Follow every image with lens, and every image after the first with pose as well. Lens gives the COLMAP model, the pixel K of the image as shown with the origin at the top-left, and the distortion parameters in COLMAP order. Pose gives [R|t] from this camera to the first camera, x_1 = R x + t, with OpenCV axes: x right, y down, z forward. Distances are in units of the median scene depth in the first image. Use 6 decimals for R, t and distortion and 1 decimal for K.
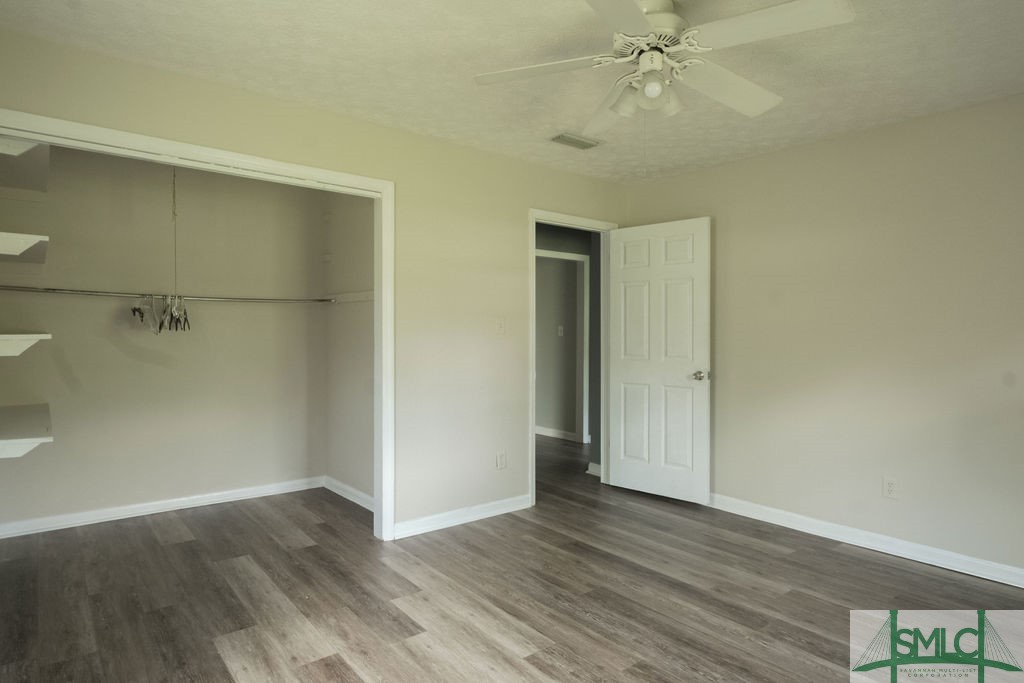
lens RADIAL K [[584.9, 0, 513.4], [0, 584.9, 341.7], [0, 0, 1]] dist [0.005929, -0.002568]
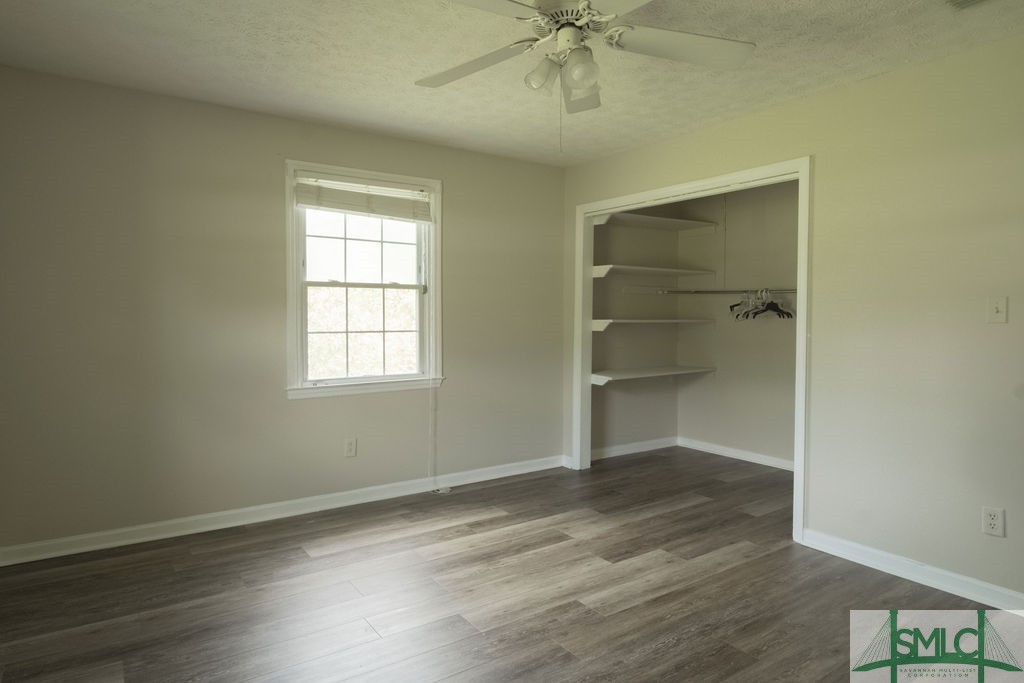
lens RADIAL K [[584.9, 0, 513.1], [0, 584.9, 335.5], [0, 0, 1]] dist [0.005929, -0.002568]
pose [[-0.054306, 0.025104, -0.998209, 0.960466], [-0.026192, 0.999304, 0.026556, -0.003873], [0.998181, 0.027587, -0.053611, 0.766364]]
